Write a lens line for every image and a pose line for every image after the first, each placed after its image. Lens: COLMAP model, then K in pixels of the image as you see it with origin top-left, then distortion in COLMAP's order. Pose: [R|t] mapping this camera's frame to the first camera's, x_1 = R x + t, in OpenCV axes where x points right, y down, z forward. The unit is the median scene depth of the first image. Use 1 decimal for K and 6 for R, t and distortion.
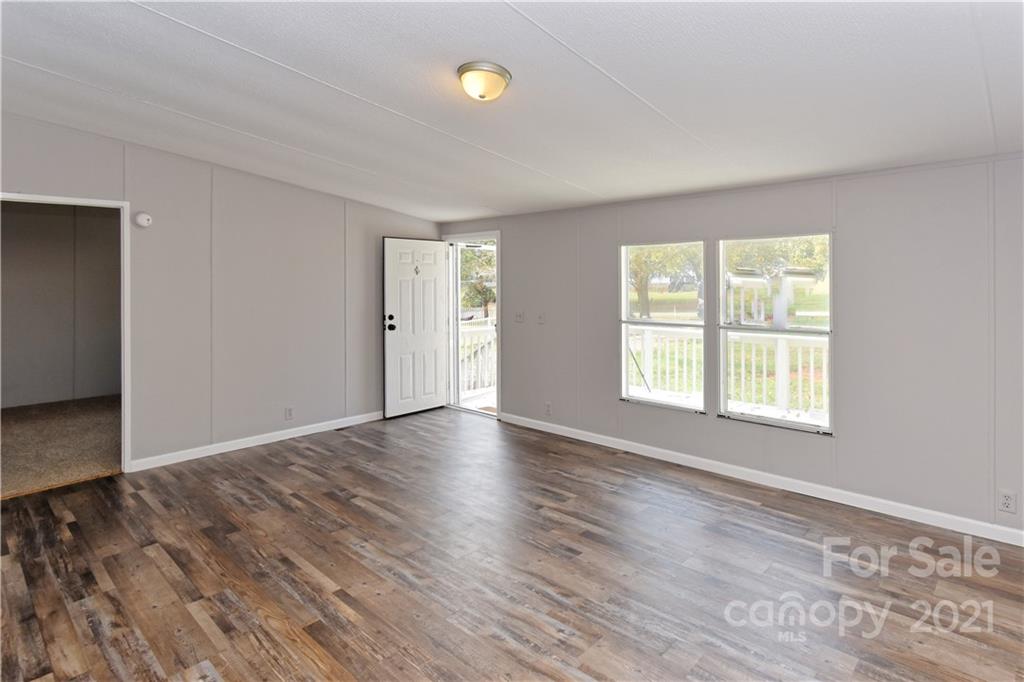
lens RADIAL K [[530.3, 0, 513.9], [0, 530.3, 337.0], [0, 0, 1]] dist [0.002108, 0.000332]
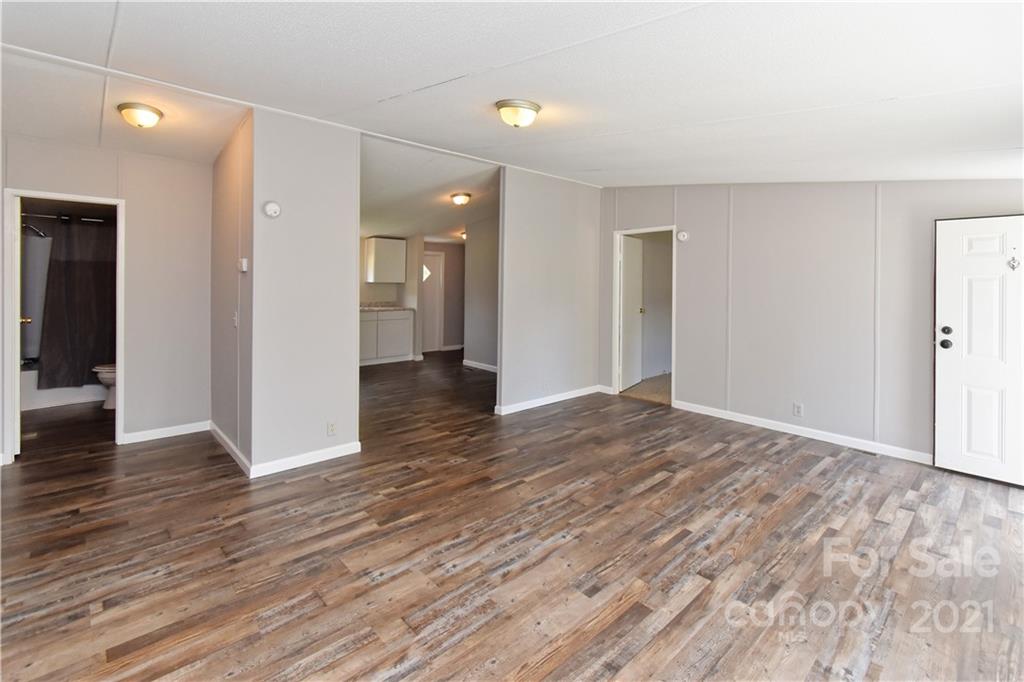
lens RADIAL K [[458.1, 0, 512.6], [0, 458.1, 327.6], [0, 0, 1]] dist [-0.000726, 0.000044]
pose [[-0.055632, 0.106415, -0.992764, 0.705632], [-0.112760, 0.987273, 0.112145, -0.074557], [0.992064, 0.118183, -0.042924, 0.744173]]
